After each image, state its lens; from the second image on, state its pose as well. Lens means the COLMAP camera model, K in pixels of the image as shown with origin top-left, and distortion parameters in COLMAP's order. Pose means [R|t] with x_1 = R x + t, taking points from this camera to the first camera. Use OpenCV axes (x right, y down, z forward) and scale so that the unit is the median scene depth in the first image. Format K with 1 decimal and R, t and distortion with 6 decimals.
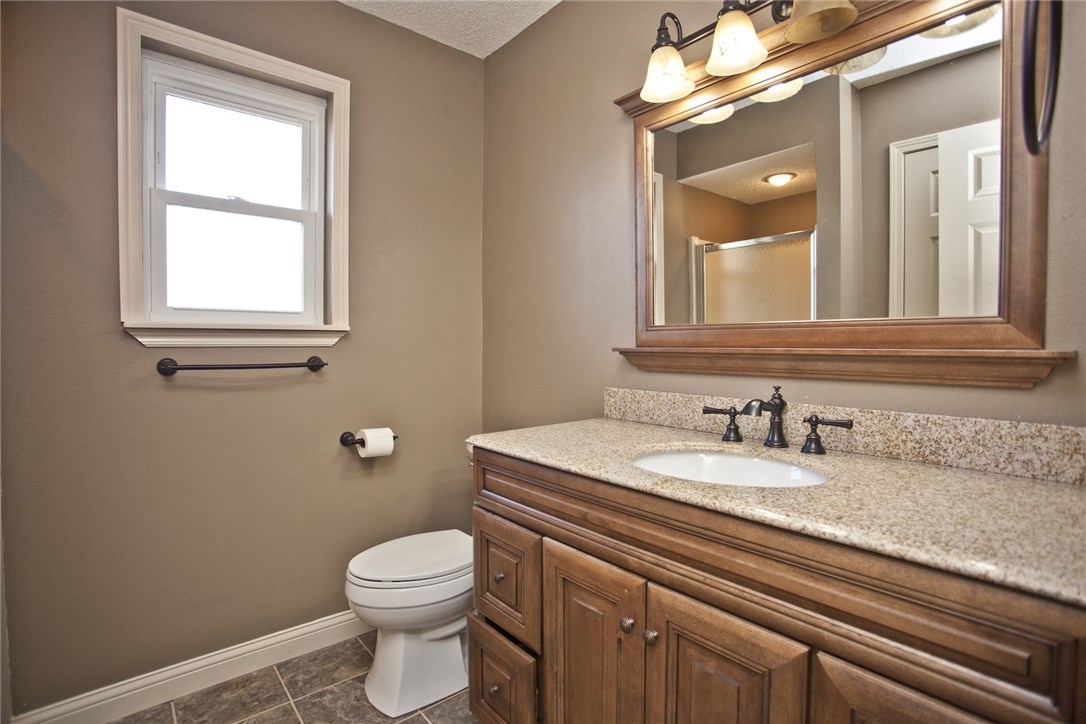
lens RADIAL K [[531.8, 0, 548.2], [0, 531.8, 361.9], [0, 0, 1]] dist [-0.079489, 0.035345]
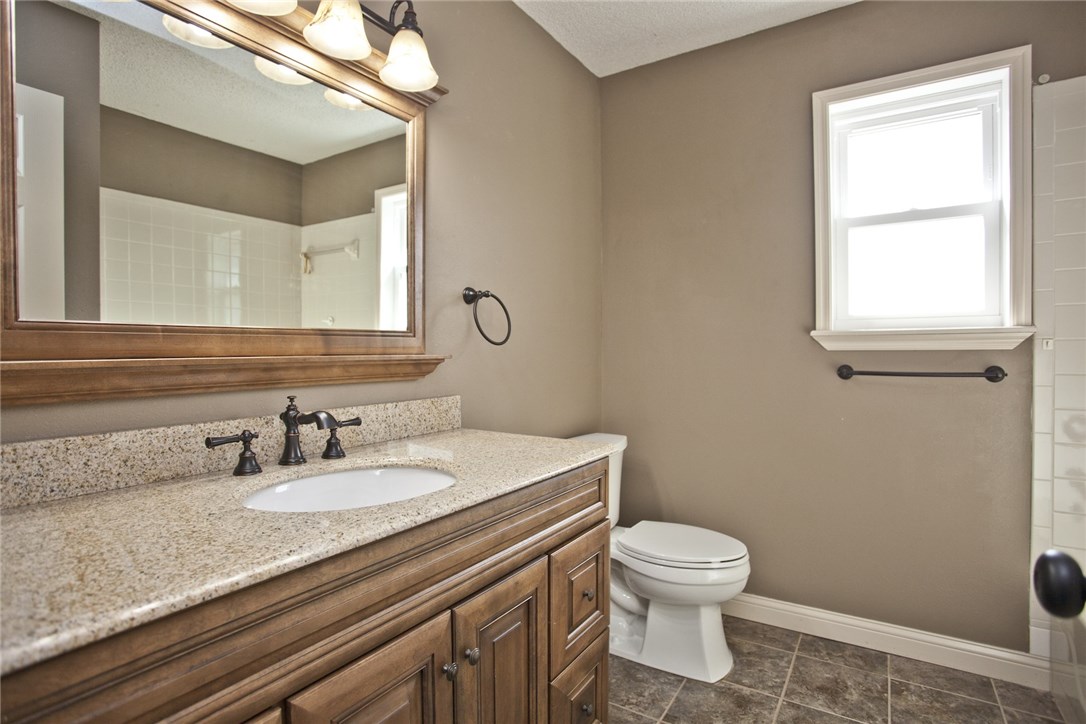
lens RADIAL K [[531.8, 0, 548.2], [0, 531.8, 361.9], [0, 0, 1]] dist [-0.079489, 0.035345]
pose [[-0.309503, -0.014977, 0.950781, -0.556312], [0.037753, 0.998894, 0.028025, -0.021621], [-0.950149, 0.044569, -0.308595, 0.859621]]
